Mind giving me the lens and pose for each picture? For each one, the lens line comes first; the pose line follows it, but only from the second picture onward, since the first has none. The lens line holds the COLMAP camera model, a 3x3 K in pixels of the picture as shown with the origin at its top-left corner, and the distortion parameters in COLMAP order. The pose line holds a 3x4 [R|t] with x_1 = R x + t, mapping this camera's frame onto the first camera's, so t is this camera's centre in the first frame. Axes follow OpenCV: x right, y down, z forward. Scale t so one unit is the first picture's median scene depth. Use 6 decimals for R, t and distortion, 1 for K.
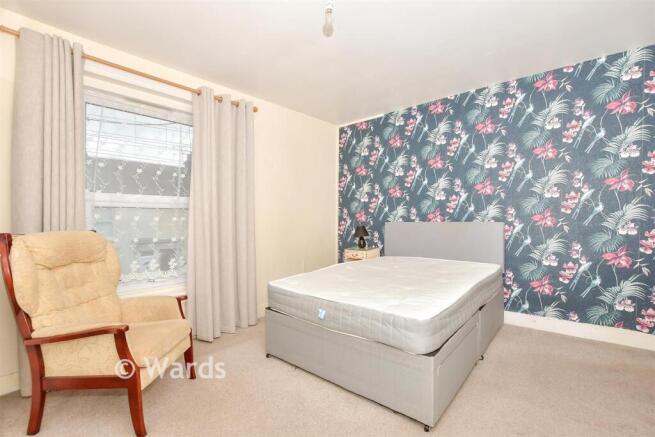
lens RADIAL K [[292.2, 0, 327.5], [0, 292.2, 218.5], [0, 0, 1]] dist [-0.000808, -0.000078]
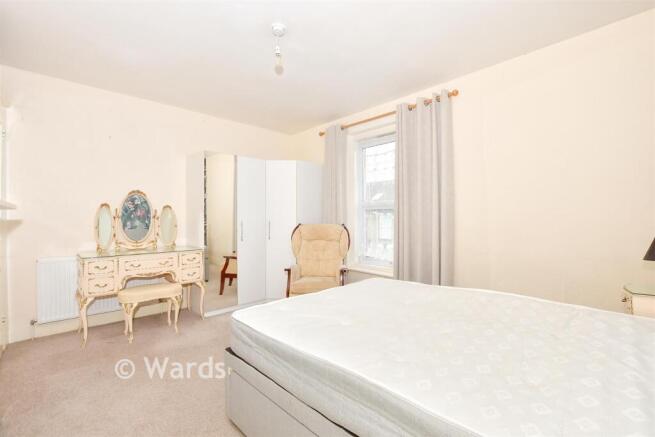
lens RADIAL K [[292.2, 0, 327.5], [0, 292.2, 218.5], [0, 0, 1]] dist [-0.000808, -0.000078]
pose [[-0.057934, -0.001264, -0.998320, 0.796298], [-0.003817, 0.999992, -0.001045, 0.003831], [0.998313, 0.003750, -0.057938, 0.827937]]
